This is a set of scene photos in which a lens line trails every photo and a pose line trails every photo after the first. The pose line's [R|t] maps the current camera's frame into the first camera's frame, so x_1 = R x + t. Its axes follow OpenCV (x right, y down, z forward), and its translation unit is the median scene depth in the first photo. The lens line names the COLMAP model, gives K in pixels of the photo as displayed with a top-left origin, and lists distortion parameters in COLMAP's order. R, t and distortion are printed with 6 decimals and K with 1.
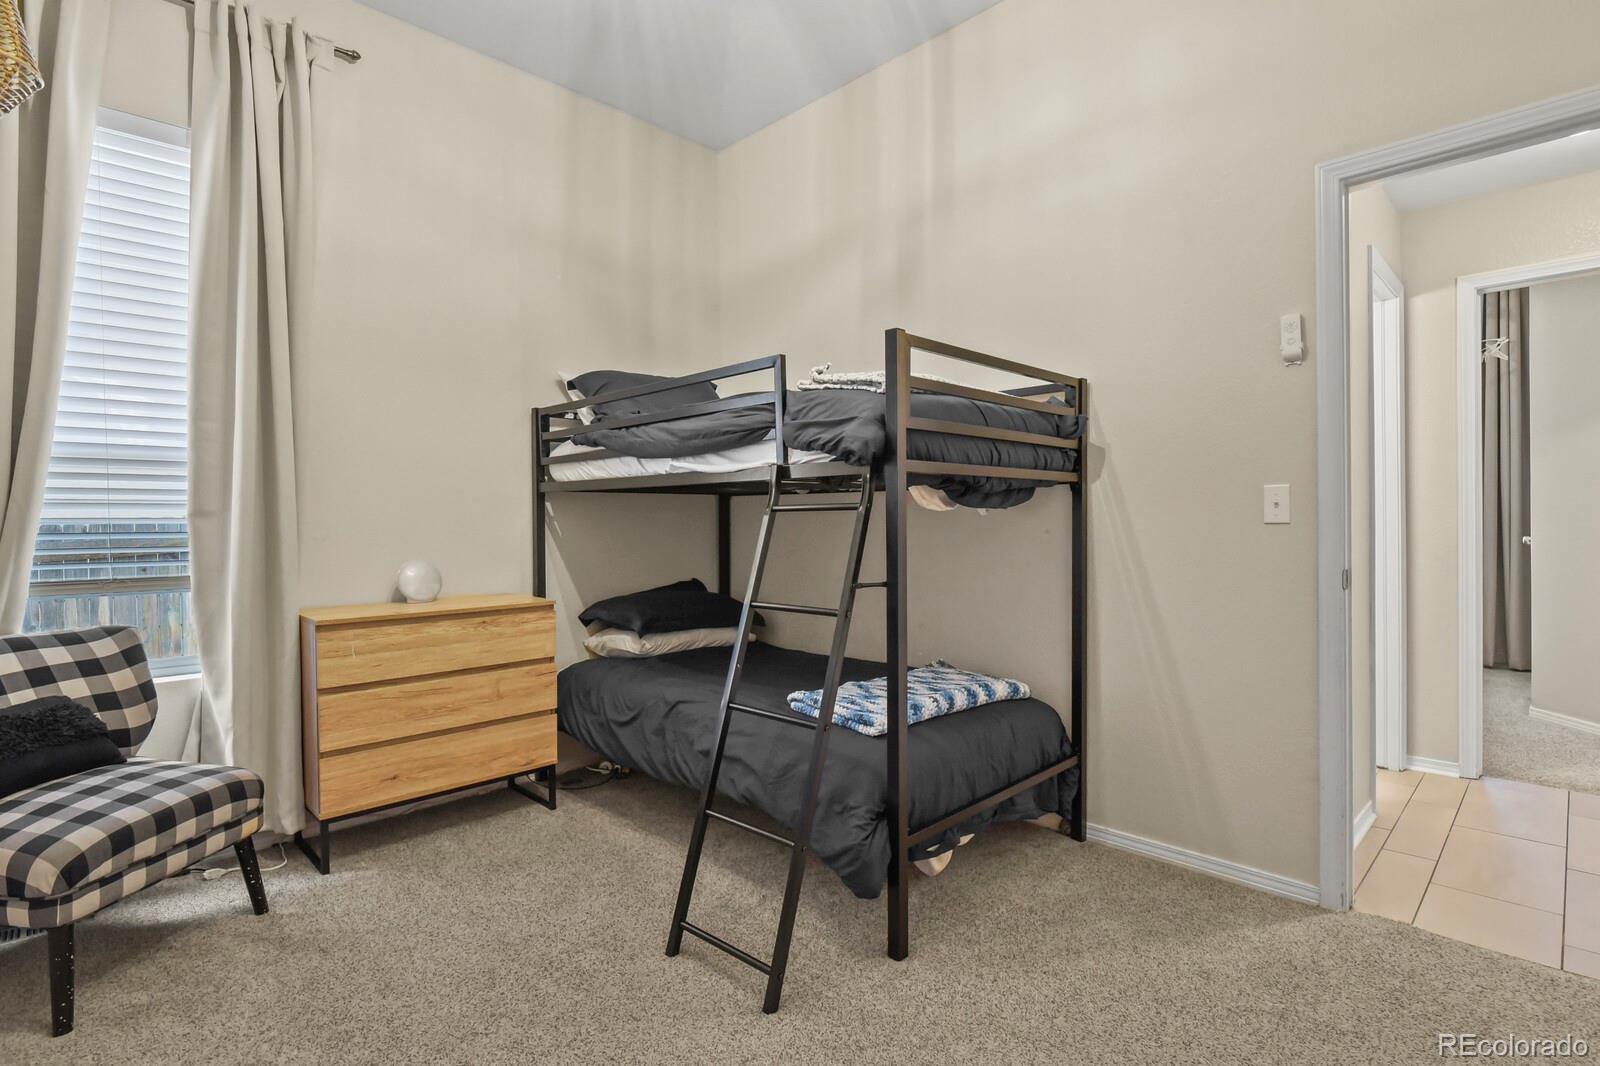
lens RADIAL K [[774.6, 0, 805.8], [0, 774.6, 529.9], [0, 0, 1]] dist [-0.004727, -0.006409]
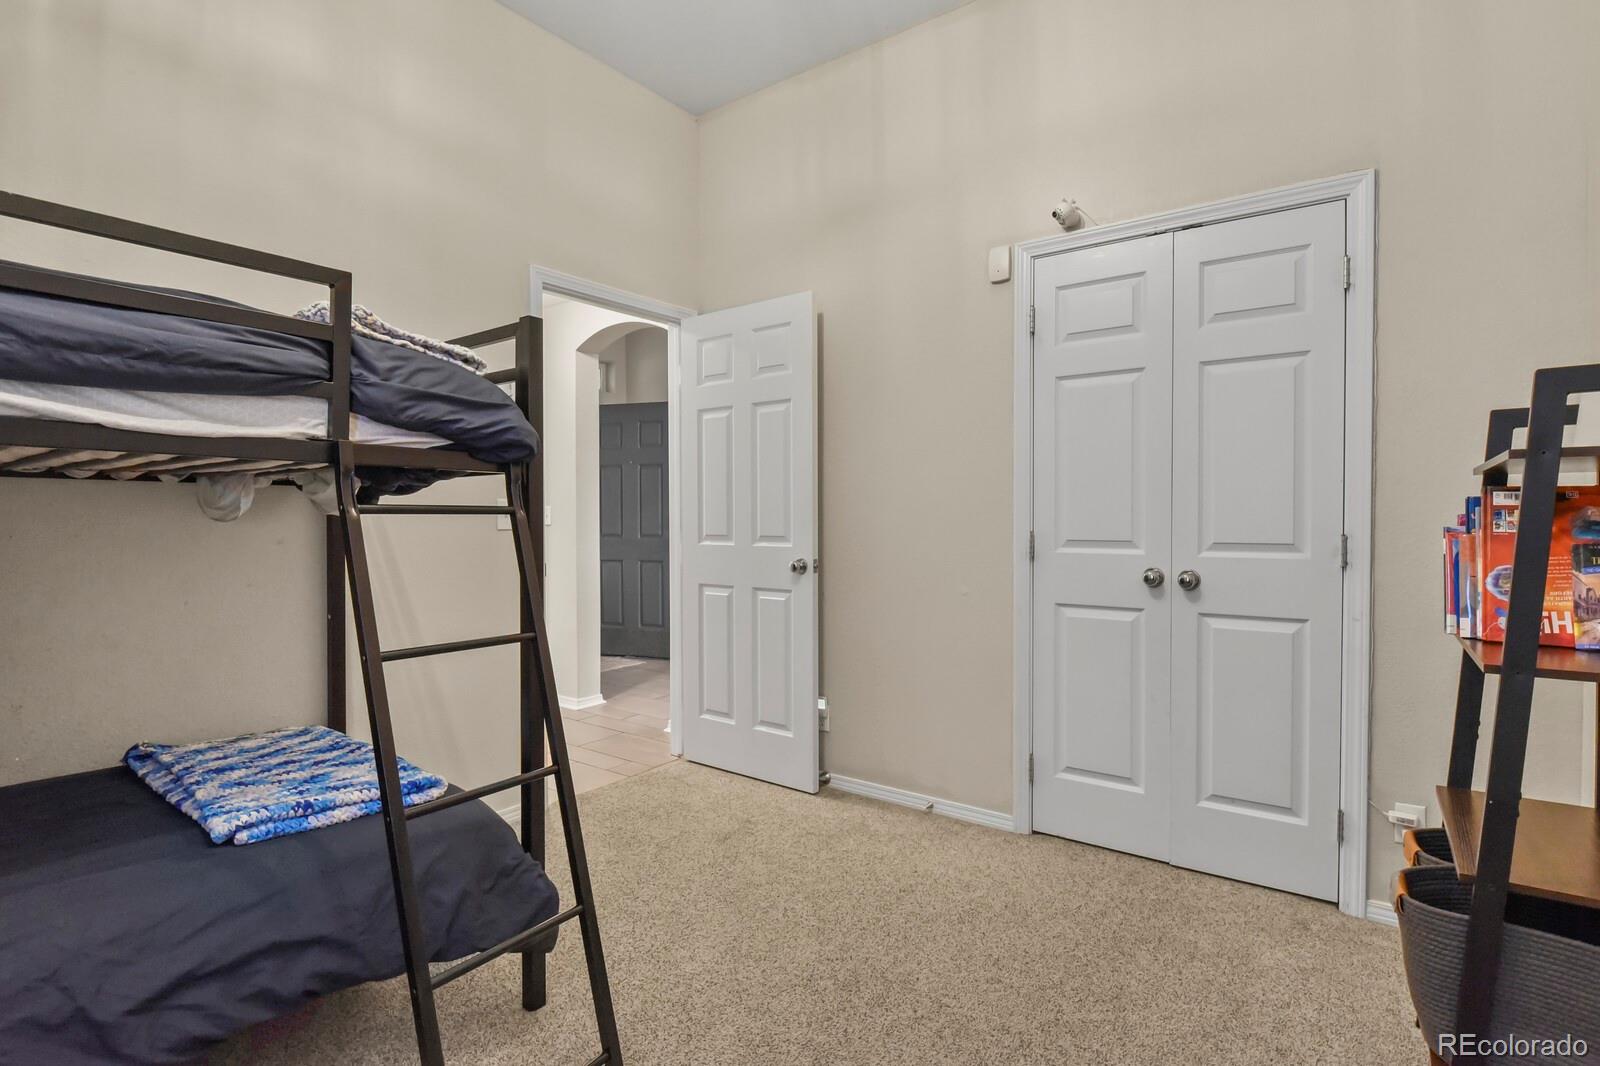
lens RADIAL K [[774.6, 0, 805.8], [0, 774.6, 529.9], [0, 0, 1]] dist [-0.004727, -0.006409]
pose [[-0.130435, -0.012440, 0.991379, -0.711169], [-0.001983, 0.999923, 0.012286, -0.018424], [-0.991455, -0.000363, -0.130450, 0.688820]]
